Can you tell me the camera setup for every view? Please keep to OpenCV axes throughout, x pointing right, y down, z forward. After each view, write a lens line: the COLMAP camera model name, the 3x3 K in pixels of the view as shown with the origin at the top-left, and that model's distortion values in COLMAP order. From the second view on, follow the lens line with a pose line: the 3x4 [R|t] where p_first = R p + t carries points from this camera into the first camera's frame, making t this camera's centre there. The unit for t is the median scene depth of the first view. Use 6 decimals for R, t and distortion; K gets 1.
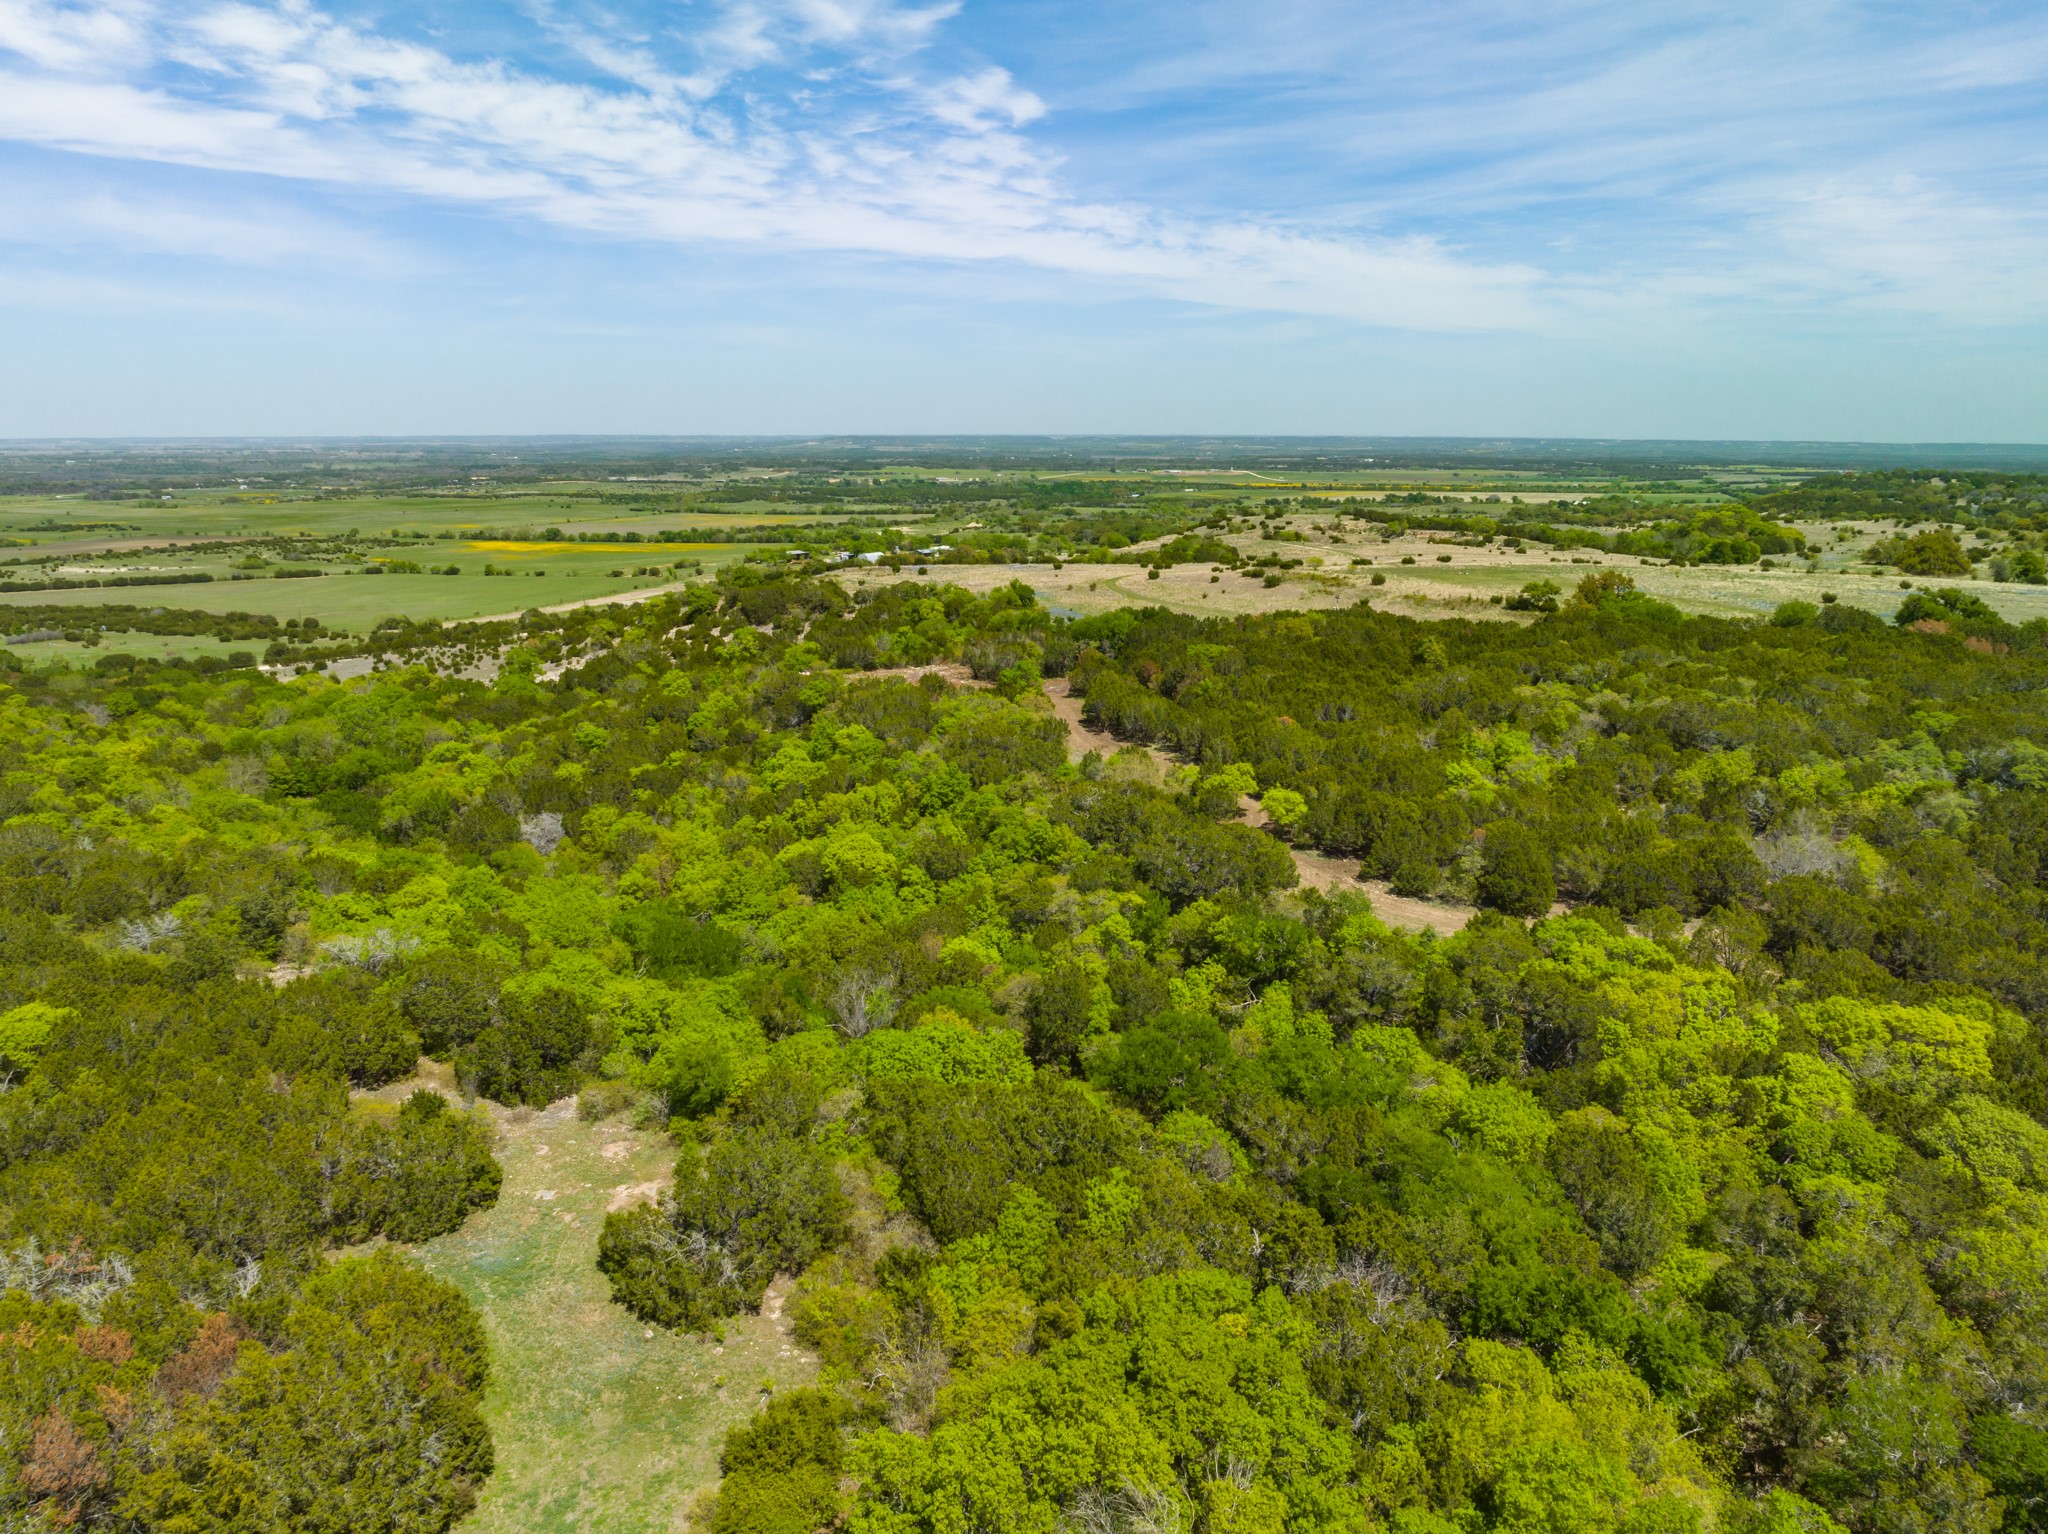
lens RADIAL K [[1467.7, 0, 1002.9], [0, 1467.7, 709.9], [0, 0, 1]] dist [-0.053962, 0.027724]
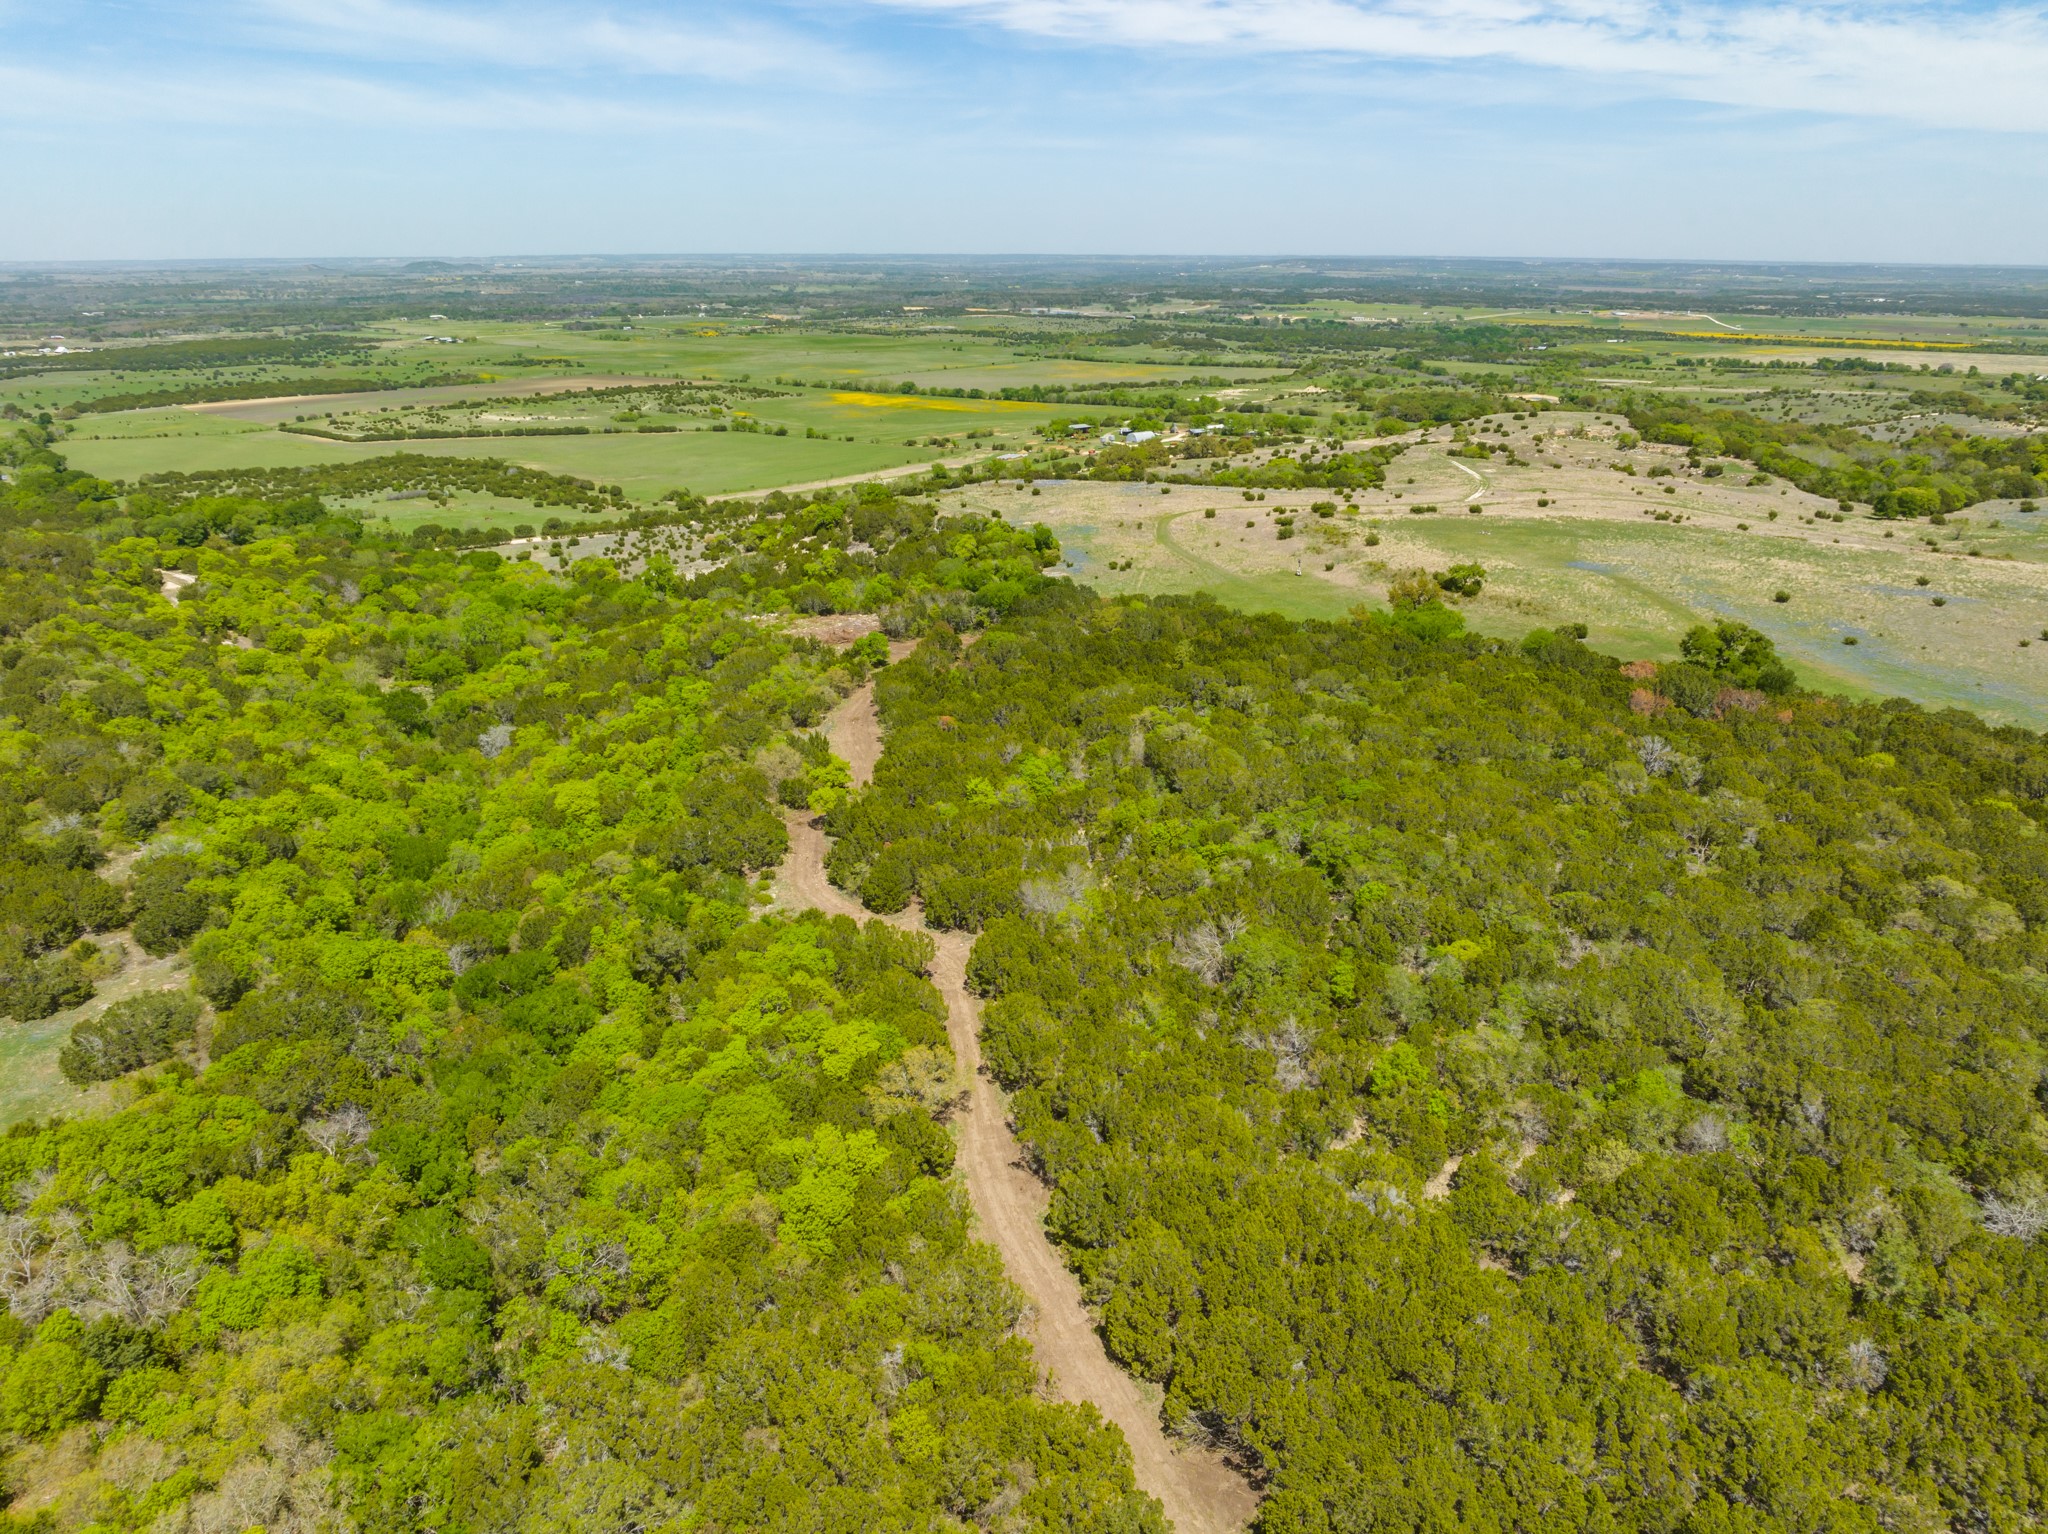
lens RADIAL K [[1467.7, 0, 973.6], [0, 1467.7, 784.8], [0, 0, 1]] dist [-0.053962, 0.027724]
pose [[0.949620, 0.102602, -0.296132, 0.380792], [-0.053033, 0.983874, 0.170821, -0.097739], [0.308883, -0.146511, 0.939748, -0.107161]]
